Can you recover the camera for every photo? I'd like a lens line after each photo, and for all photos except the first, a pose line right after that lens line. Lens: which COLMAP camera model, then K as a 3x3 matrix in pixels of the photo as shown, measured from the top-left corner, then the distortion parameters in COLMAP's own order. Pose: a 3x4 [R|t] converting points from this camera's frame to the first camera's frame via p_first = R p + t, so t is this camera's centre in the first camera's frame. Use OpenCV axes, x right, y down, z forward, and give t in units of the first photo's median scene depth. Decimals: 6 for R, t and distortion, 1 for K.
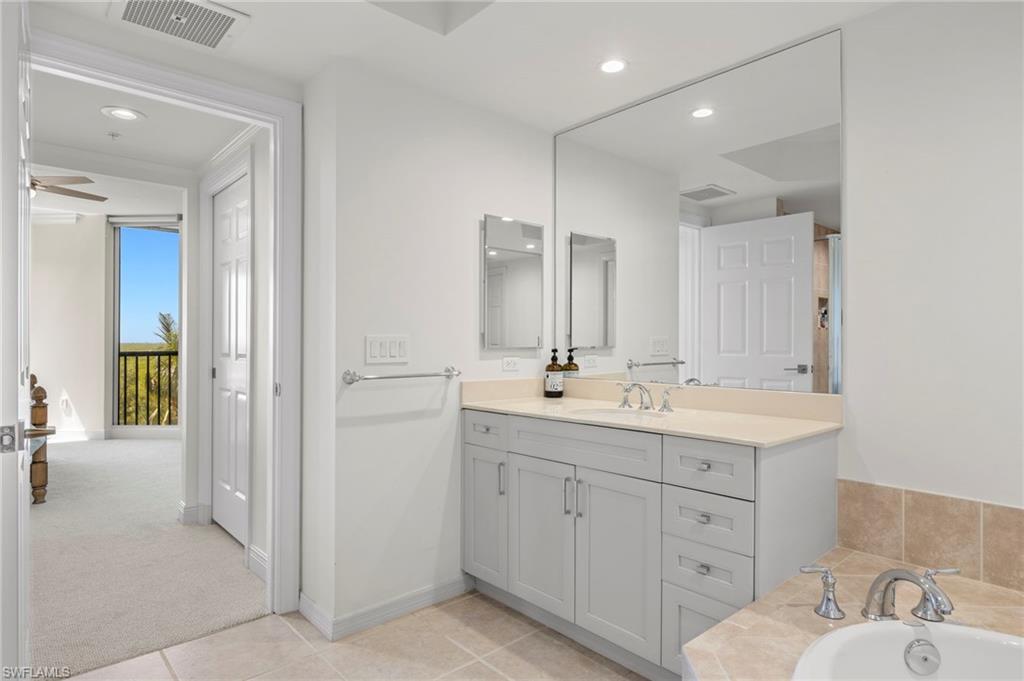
lens RADIAL K [[557.2, 0, 512.0], [0, 557.2, 340.5], [0, 0, 1]] dist [-0.000355, 0.000103]
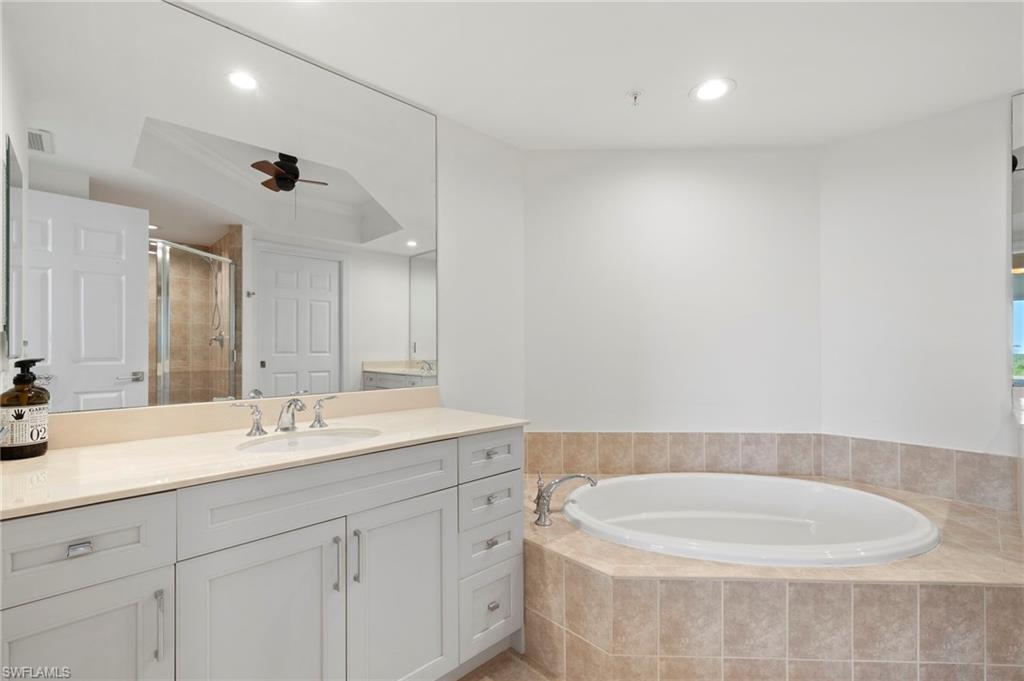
lens RADIAL K [[452.7, 0, 512.0], [0, 452.7, 340.5], [0, 0, 1]] dist [0.000750, 0.000007]
pose [[-0.022350, 0.015802, 0.999625, -0.529685], [-0.003741, 0.999867, -0.015890, 0.001306], [-0.999743, -0.004095, -0.022288, 0.852613]]
